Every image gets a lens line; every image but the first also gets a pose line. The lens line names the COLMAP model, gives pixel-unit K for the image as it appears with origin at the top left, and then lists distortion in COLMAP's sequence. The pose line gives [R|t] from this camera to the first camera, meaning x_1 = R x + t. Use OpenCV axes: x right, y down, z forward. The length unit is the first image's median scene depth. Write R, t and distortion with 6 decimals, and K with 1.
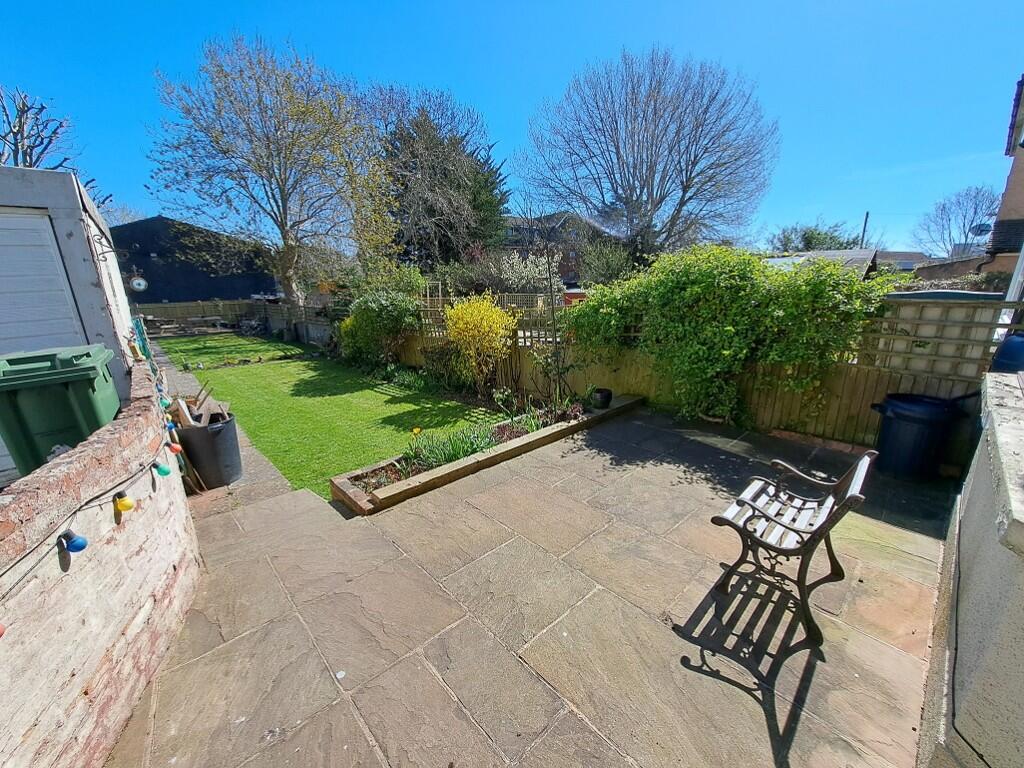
lens RADIAL K [[408.3, 0, 506.9], [0, 408.3, 393.2], [0, 0, 1]] dist [-0.014751, -0.000752]
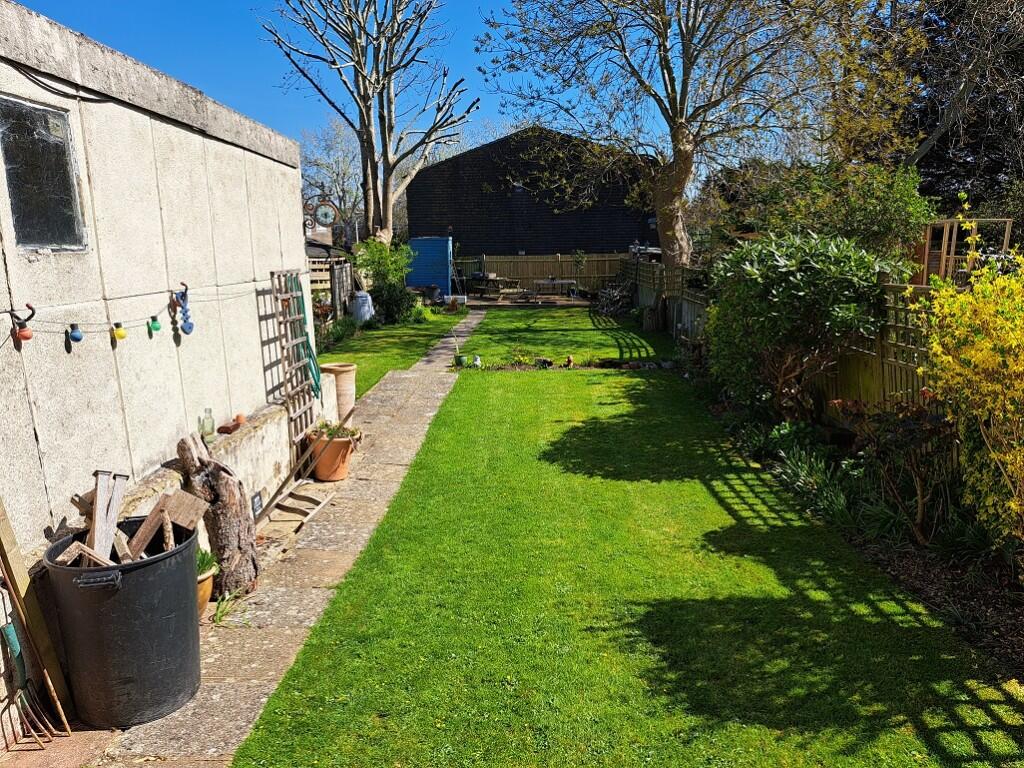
lens RADIAL K [[727.0, 0, 521.3], [0, 727.0, 392.8], [0, 0, 1]] dist [0.050147, -0.028125]
pose [[0.730874, 0.146273, -0.666654, -0.003524], [-0.175790, 0.984154, 0.023214, -0.041764], [0.659486, 0.100224, 0.745006, 0.185927]]
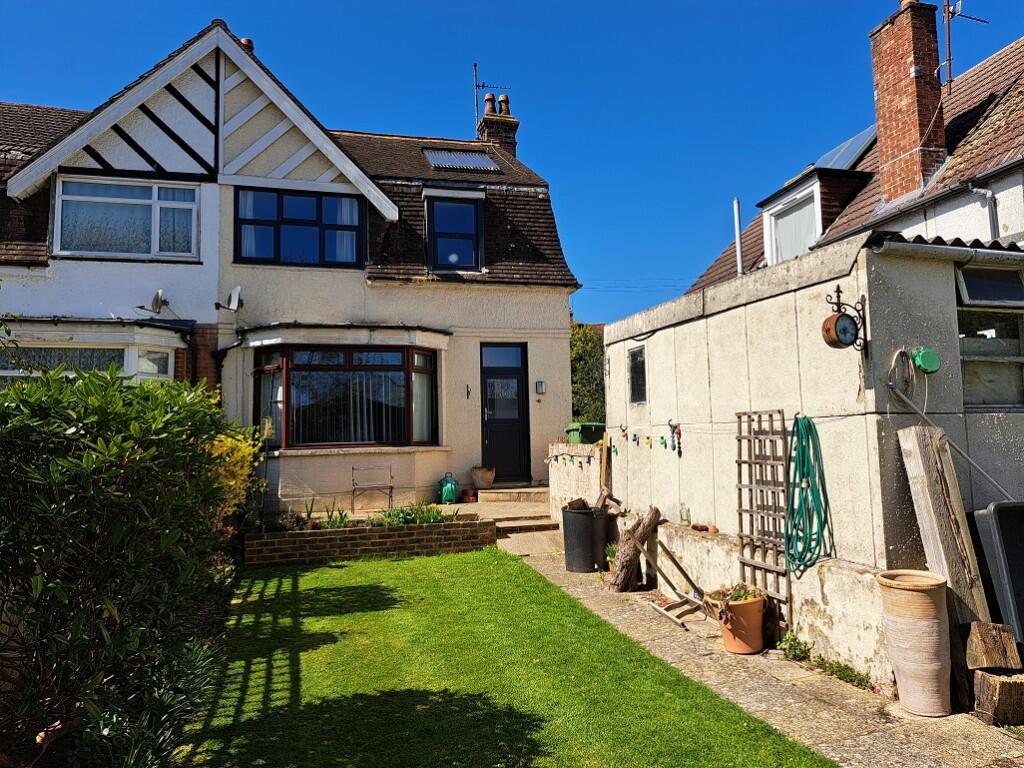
lens RADIAL K [[727.0, 0, 535.6], [0, 727.0, 373.2], [0, 0, 1]] dist [0.050147, -0.028125]
pose [[-0.902427, 0.080241, 0.423306, -0.394114], [0.153358, 0.977979, 0.141555, -0.156498], [-0.402626, 0.192660, -0.894860, 0.725383]]
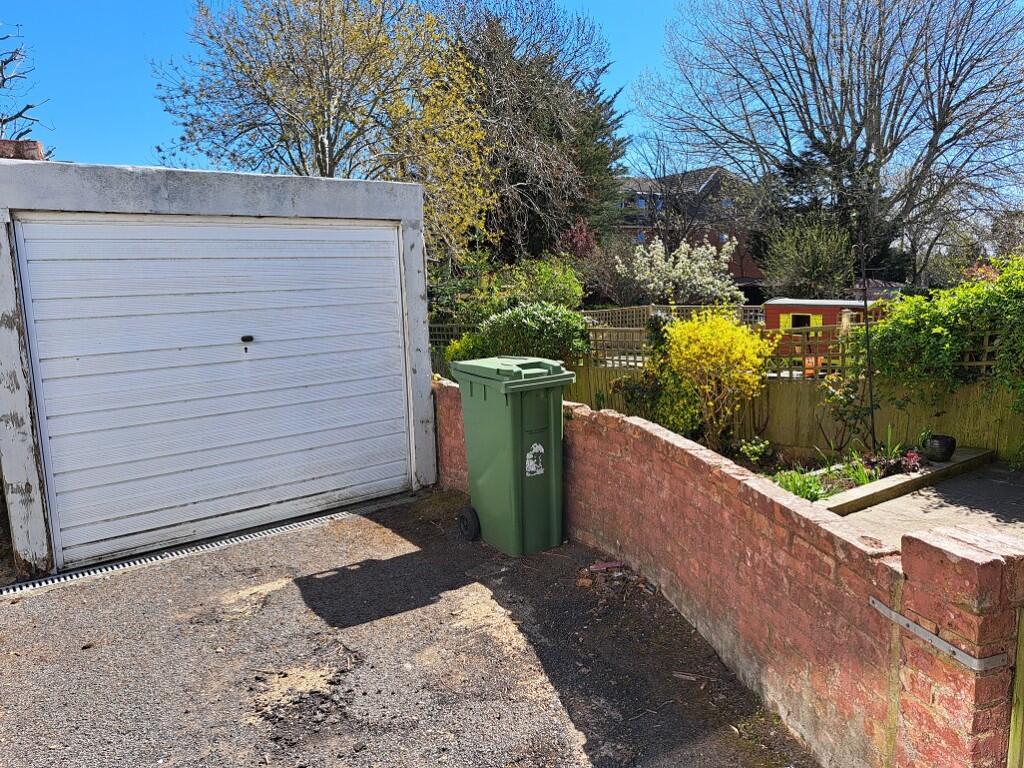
lens RADIAL K [[727.0, 0, 517.0], [0, 727.0, 379.9], [0, 0, 1]] dist [0.050147, -0.028125]
pose [[0.994906, 0.015741, -0.099566, -0.121264], [-0.028942, 0.990751, -0.132572, 0.027253], [0.096558, 0.134778, 0.986160, -0.122097]]
